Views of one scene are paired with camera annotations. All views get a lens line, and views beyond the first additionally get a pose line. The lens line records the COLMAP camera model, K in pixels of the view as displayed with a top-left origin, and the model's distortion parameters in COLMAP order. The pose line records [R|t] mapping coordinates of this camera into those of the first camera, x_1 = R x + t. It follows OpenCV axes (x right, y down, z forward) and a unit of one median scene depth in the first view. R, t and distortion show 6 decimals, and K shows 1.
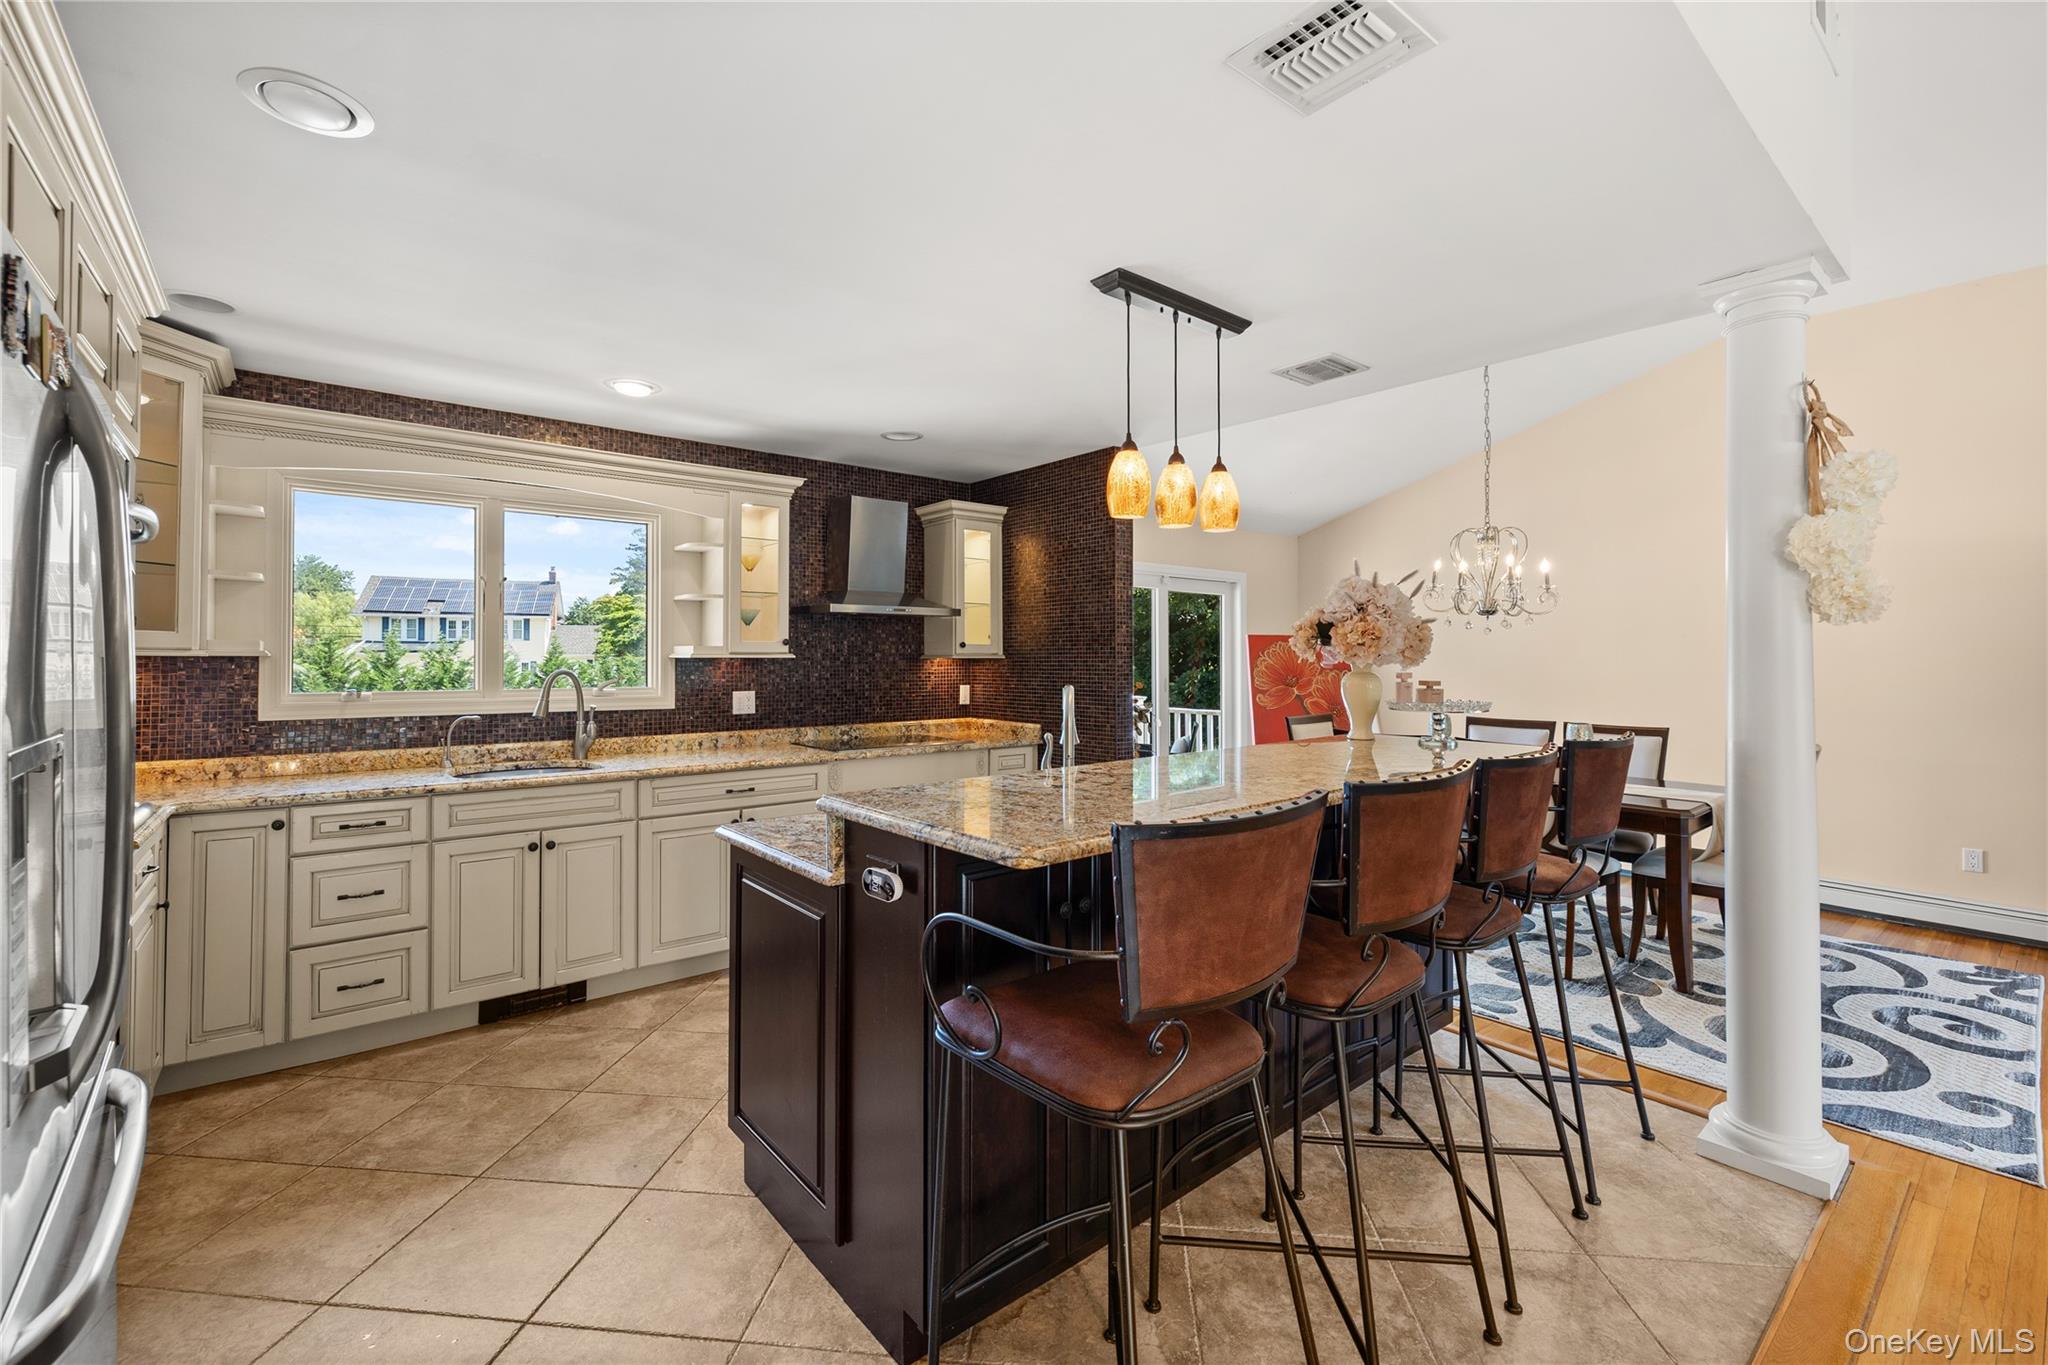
lens RADIAL K [[865.6, 0, 1013.7], [0, 865.6, 657.9], [0, 0, 1]] dist [0.003075, 0.000222]
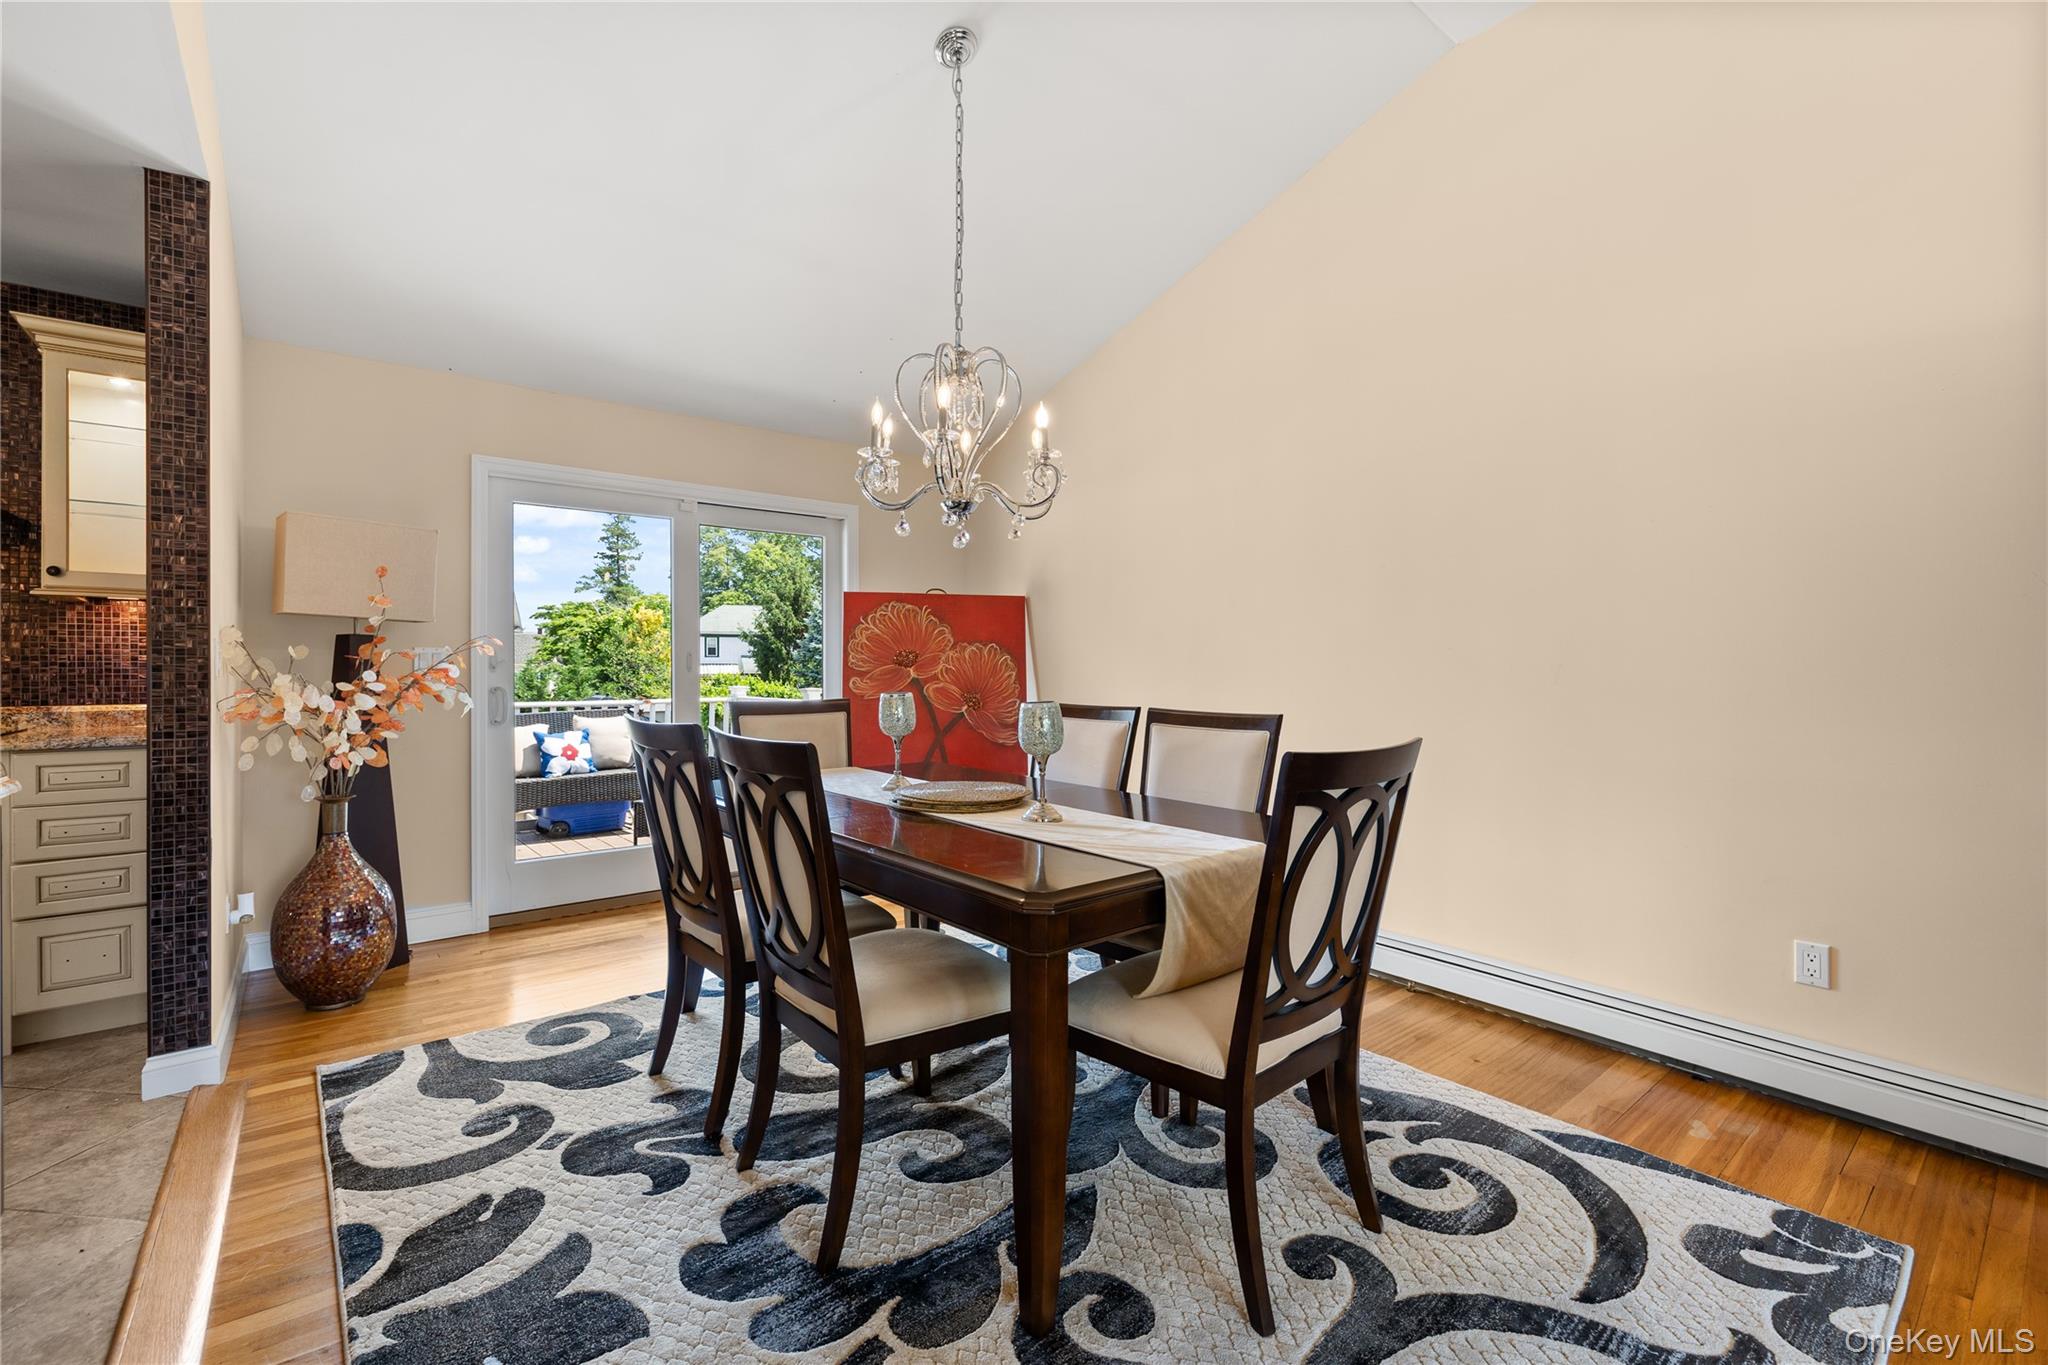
lens RADIAL K [[862.5, 0, 1001.0], [0, 862.5, 671.3], [0, 0, 1]] dist [0.000775, 0.000272]
pose [[0.999923, -0.001428, -0.012309, 0.823928], [0.001449, 0.999998, 0.001672, 0.072971], [0.012307, -0.001690, 0.999923, 0.628590]]
